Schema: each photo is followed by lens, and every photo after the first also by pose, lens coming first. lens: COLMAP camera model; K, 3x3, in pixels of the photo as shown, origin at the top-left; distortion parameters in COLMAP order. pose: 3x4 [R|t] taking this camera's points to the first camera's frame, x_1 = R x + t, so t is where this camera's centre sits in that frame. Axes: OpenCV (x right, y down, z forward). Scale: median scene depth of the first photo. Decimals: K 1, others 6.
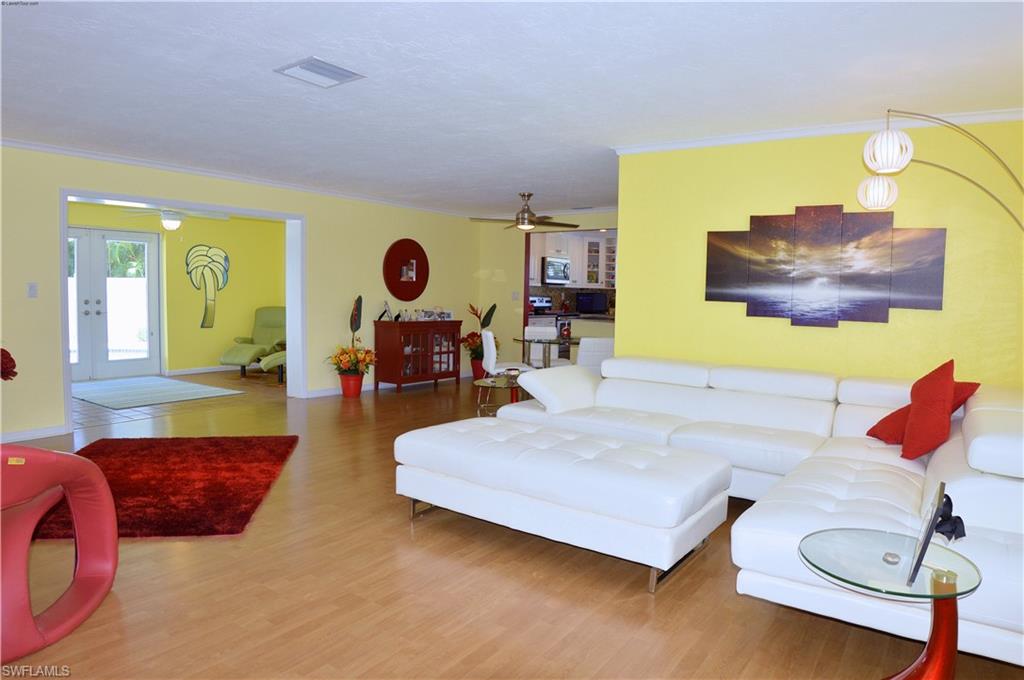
lens RADIAL K [[649.0, 0, 512.0], [0, 649.0, 340.0], [0, 0, 1]] dist [-0.110657, 0.027052]
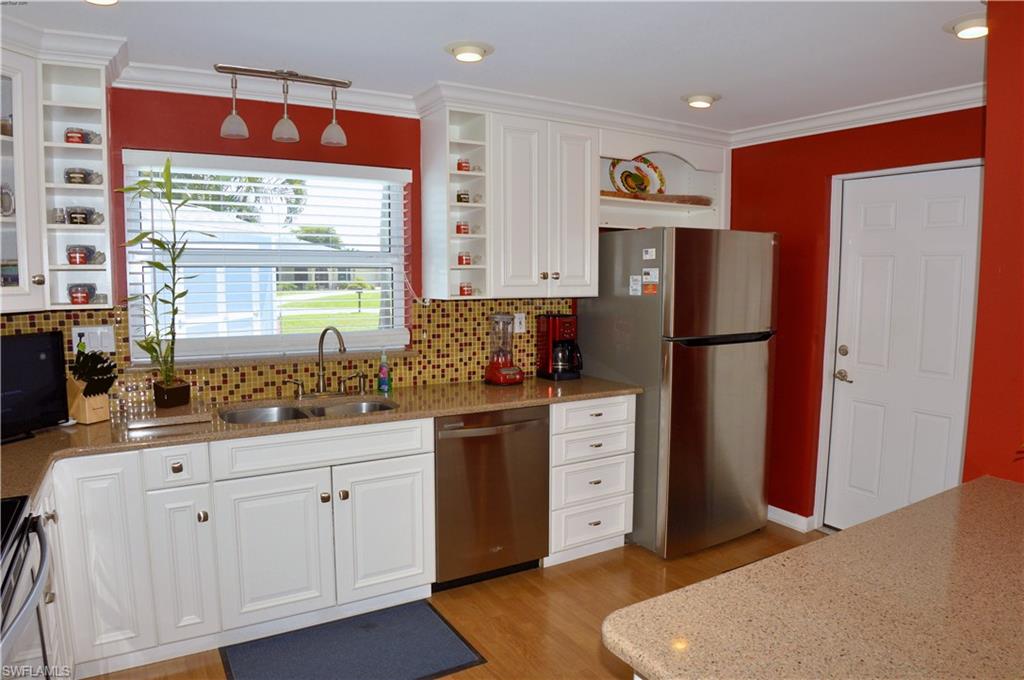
lens RADIAL K [[649.0, 0, 512.0], [0, 649.0, 340.0], [0, 0, 1]] dist [-0.110657, 0.027052]
pose [[0.403841, -0.114582, 0.907625, 0.031409], [0.073882, 0.992969, 0.092483, -0.105986], [-0.911841, 0.029709, 0.409467, 1.075621]]
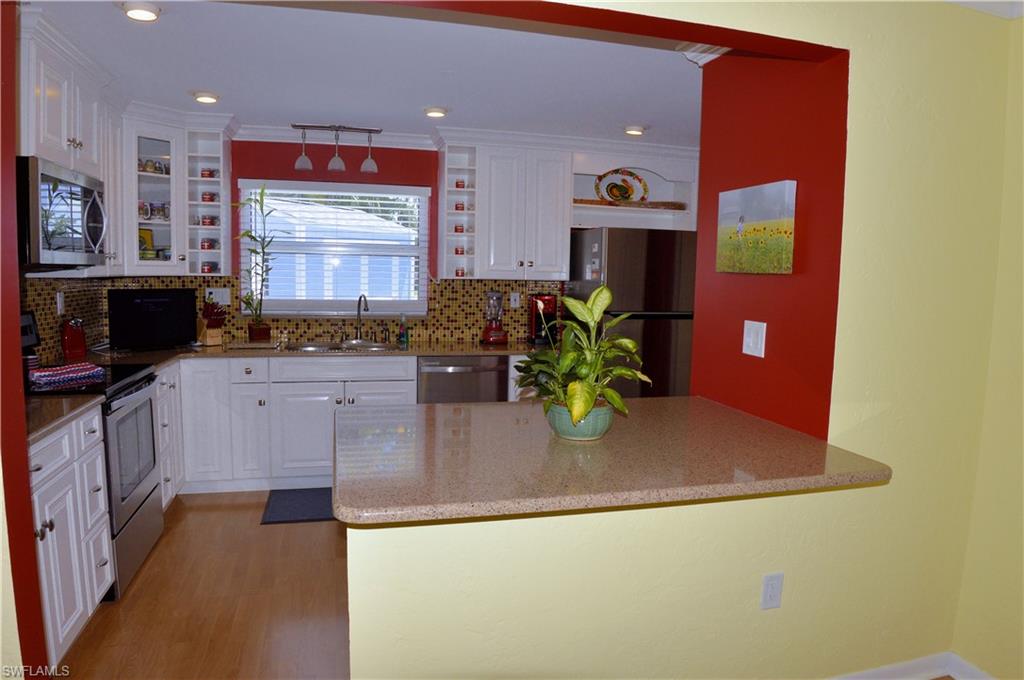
lens RADIAL K [[649.0, 0, 512.0], [0, 649.0, 340.0], [0, 0, 1]] dist [-0.110657, 0.027052]
pose [[0.637314, -0.088059, 0.765557, -0.015644], [0.049186, 0.996072, 0.073629, -0.083922], [-0.769033, -0.009270, 0.639142, 0.882480]]
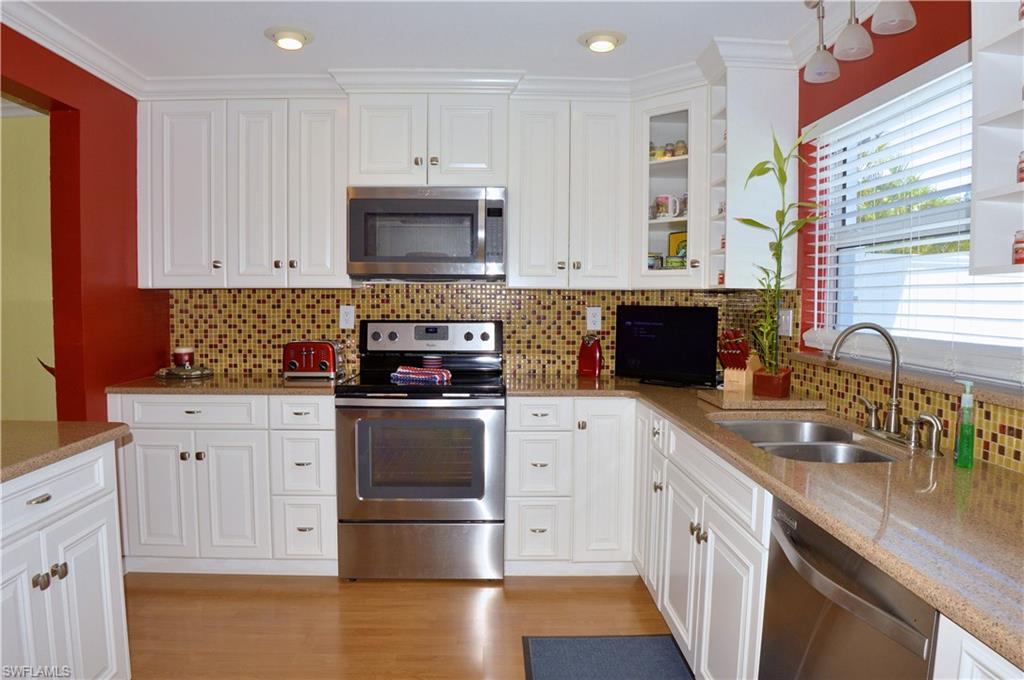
lens RADIAL K [[649.0, 0, 512.0], [0, 649.0, 340.0], [0, 0, 1]] dist [-0.110657, 0.027052]
pose [[0.610638, 0.031714, -0.791275, 0.402937], [-0.053503, 0.998567, -0.001266, -0.076006], [0.790101, 0.043108, 0.611459, 1.083436]]
